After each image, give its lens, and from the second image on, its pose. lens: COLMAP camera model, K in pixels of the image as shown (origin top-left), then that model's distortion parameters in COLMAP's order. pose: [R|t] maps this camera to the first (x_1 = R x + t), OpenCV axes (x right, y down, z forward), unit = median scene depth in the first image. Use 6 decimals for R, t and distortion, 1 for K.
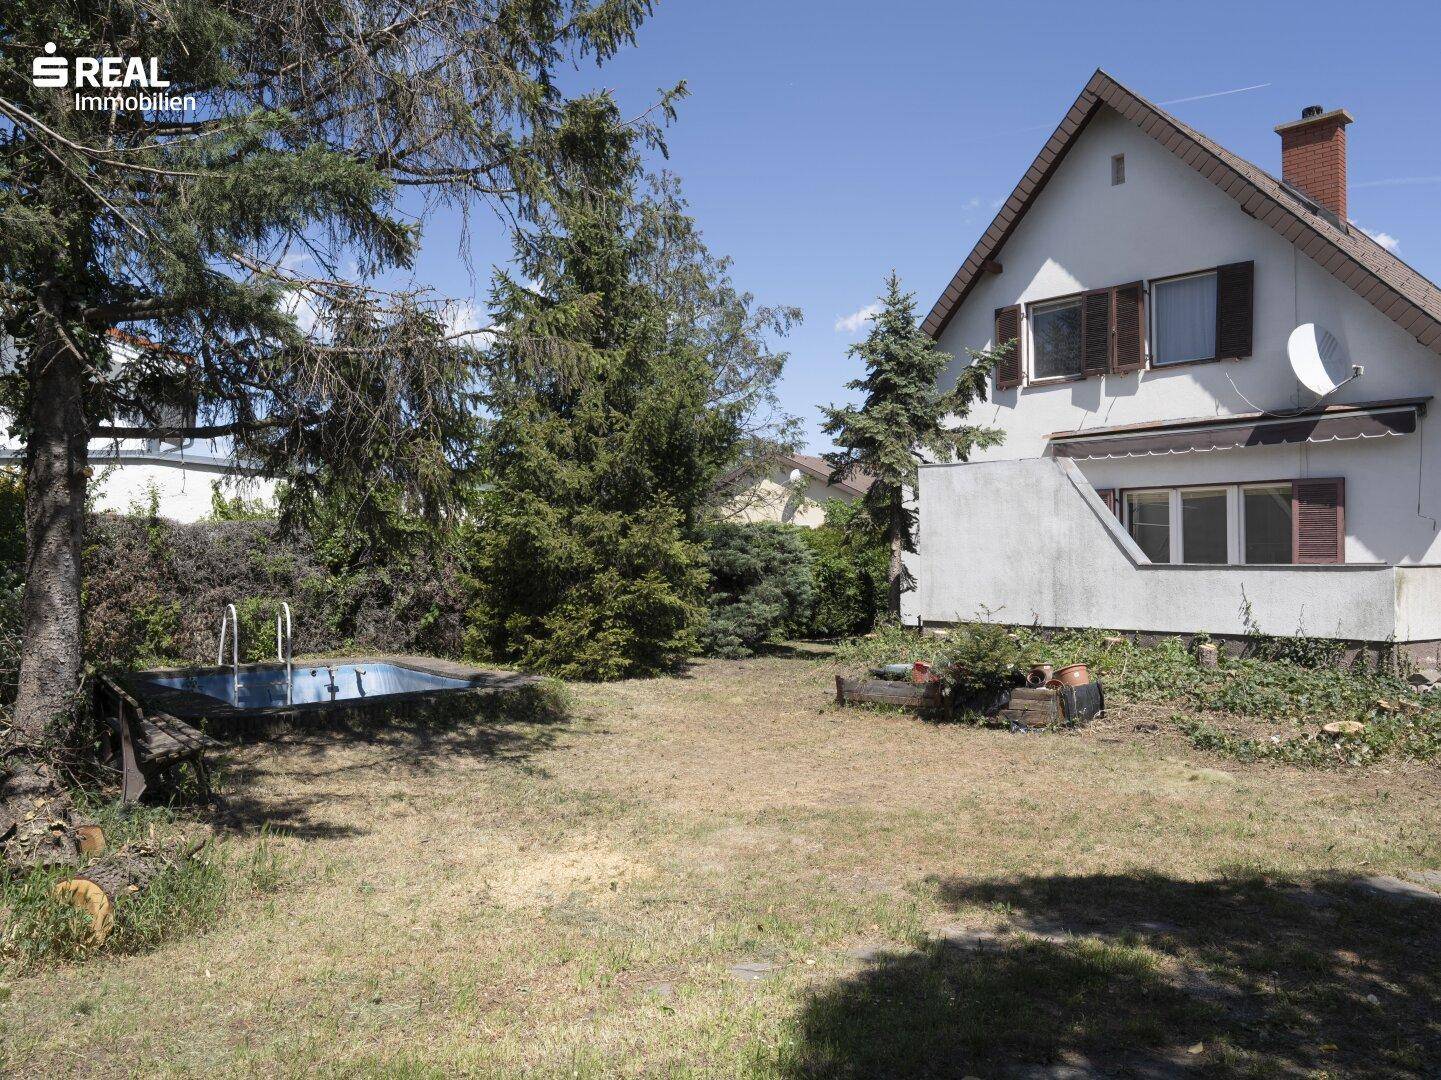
lens RADIAL K [[1101.0, 0, 725.1], [0, 1101.0, 537.6], [0, 0, 1]] dist [-0.006727, 0.006617]
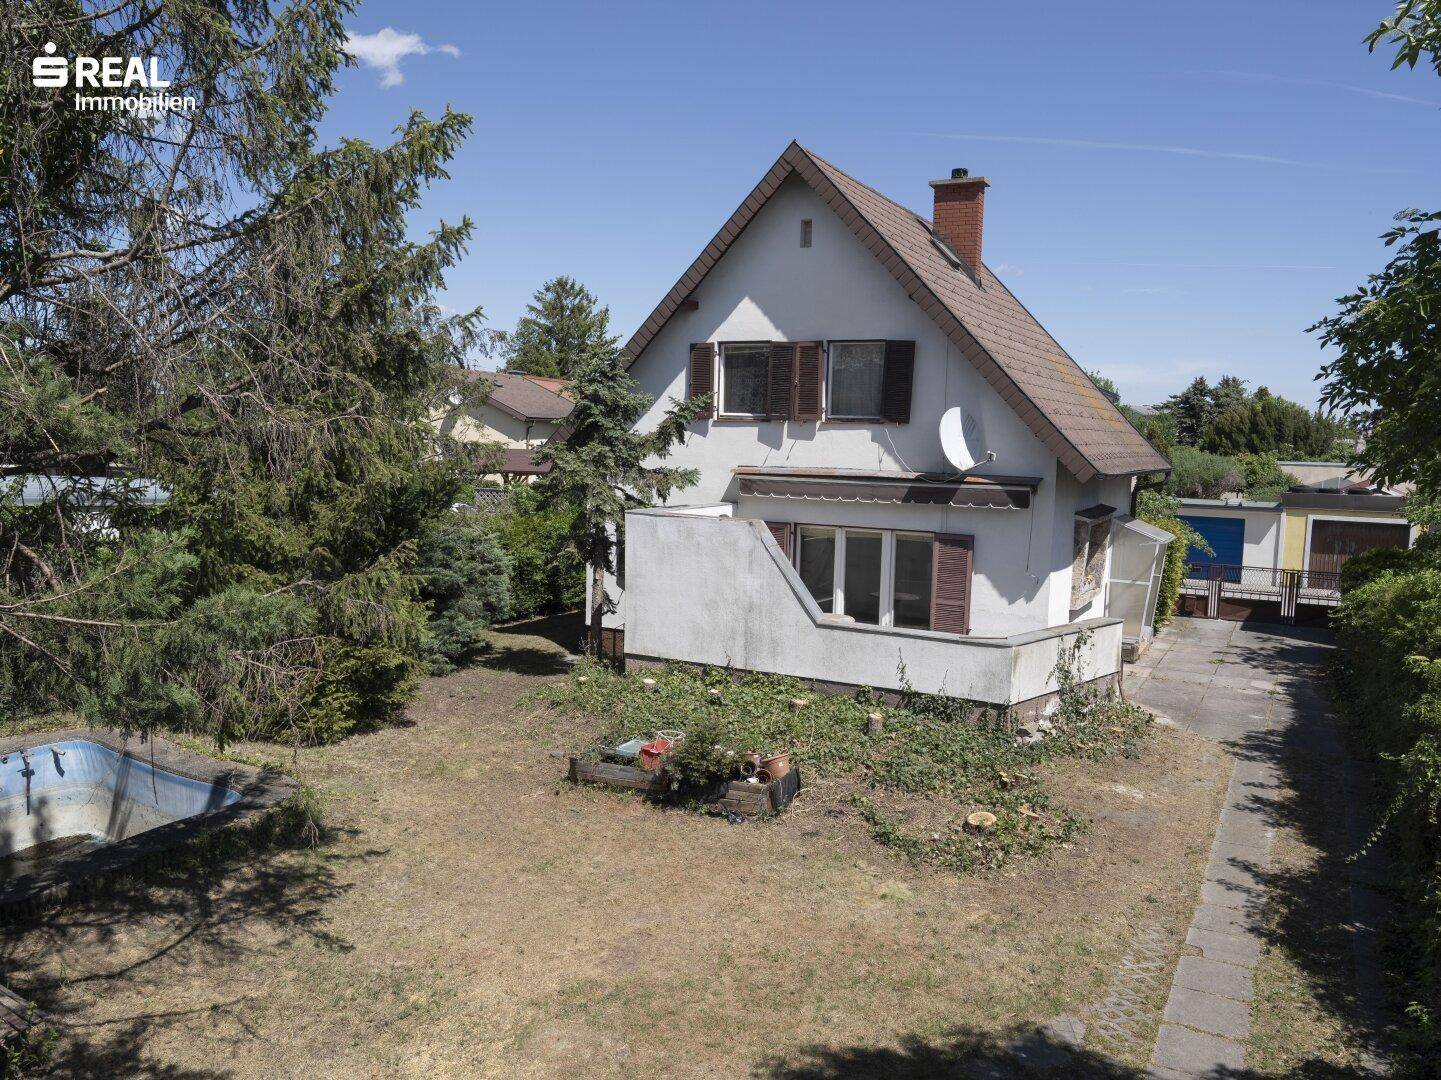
lens RADIAL K [[1096.5, 0, 725.4], [0, 1096.5, 538.9], [0, 0, 1]] dist [0.002929, 0.005530]
pose [[0.946684, -0.002639, 0.322153, -0.082332], [-0.035964, 0.992851, 0.113818, -0.174276], [-0.320150, -0.119335, 0.939821, -0.045861]]
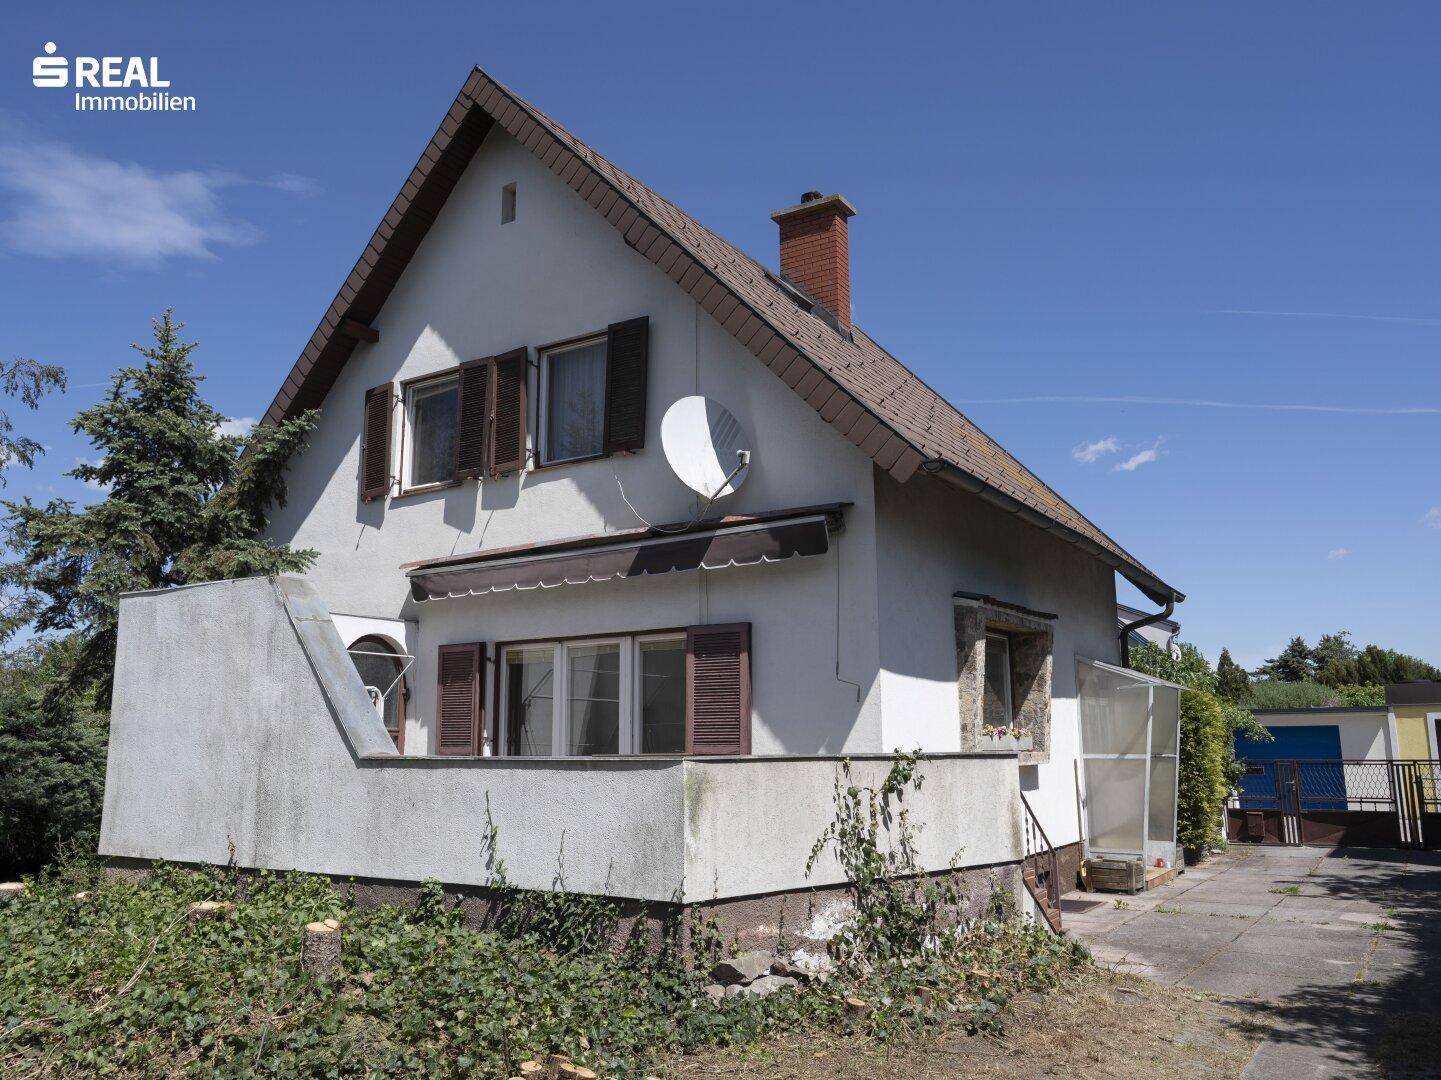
lens RADIAL K [[1101.0, 0, 725.1], [0, 1101.0, 537.6], [0, 0, 1]] dist [-0.006727, 0.006617]
pose [[0.971382, 0.040995, 0.233960, 0.379951], [-0.001028, 0.985710, -0.168450, 0.006814], [-0.237522, 0.163389, 0.957542, 0.345007]]
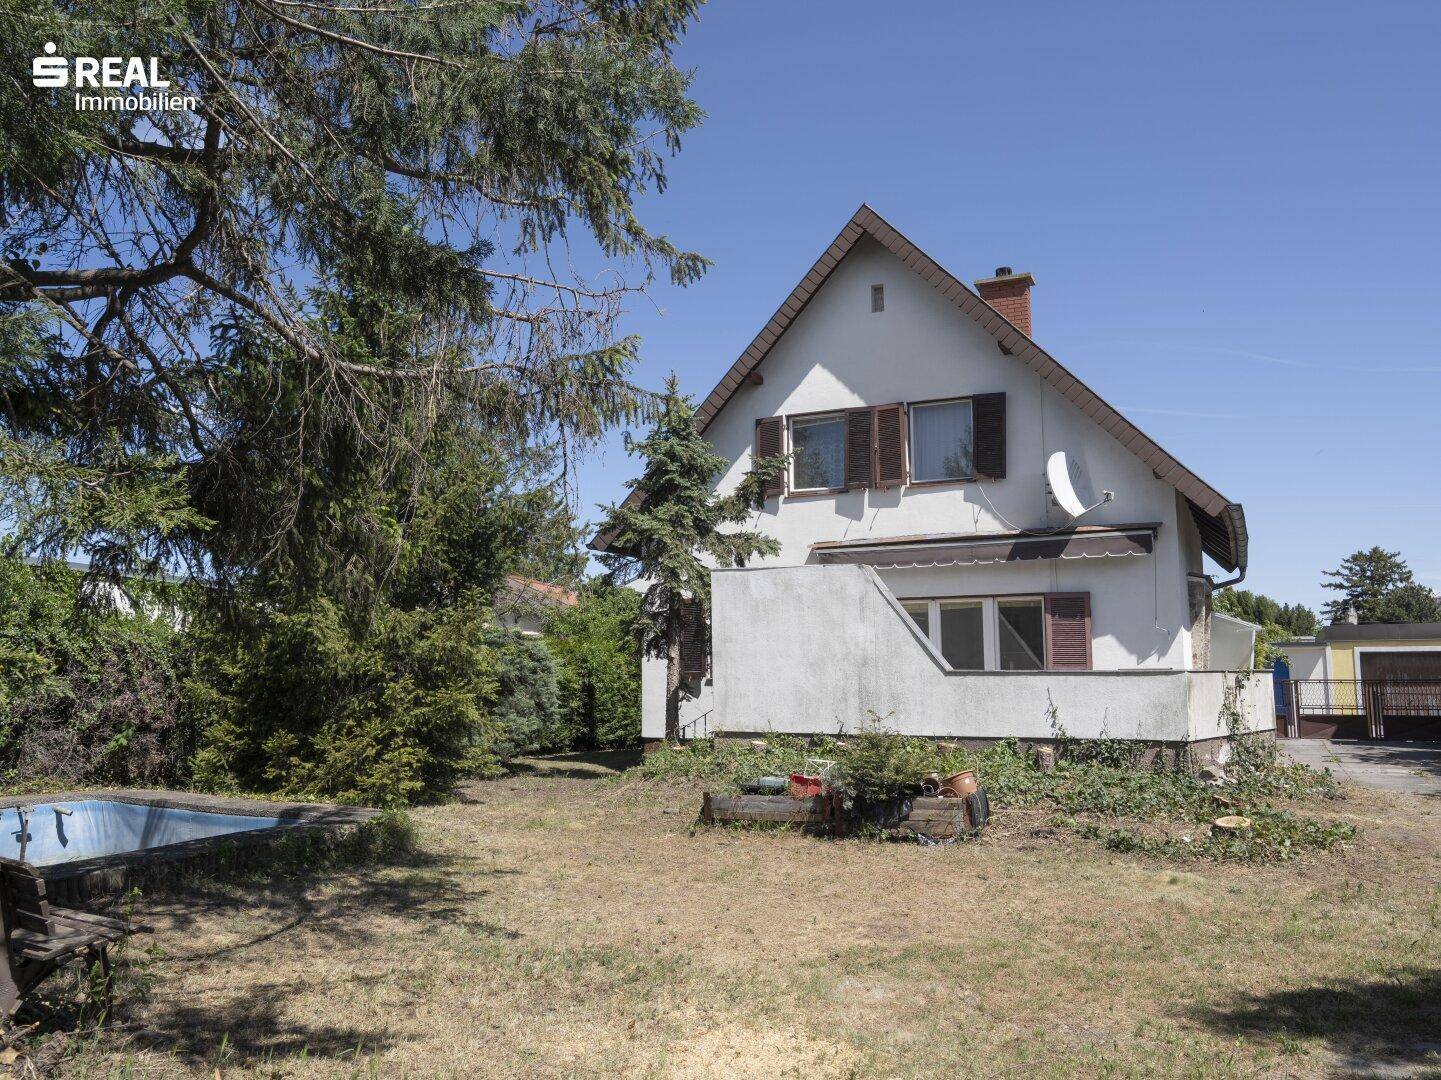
lens RADIAL K [[1097.3, 0, 720.5], [0, 1097.3, 540.0], [0, 0, 1]] dist [-0.005685, 0.004100]
pose [[0.934767, 0.042477, 0.352712, -0.167820], [-0.006285, 0.994648, -0.103129, 0.008759], [-0.355205, 0.094185, 0.930032, 0.102585]]
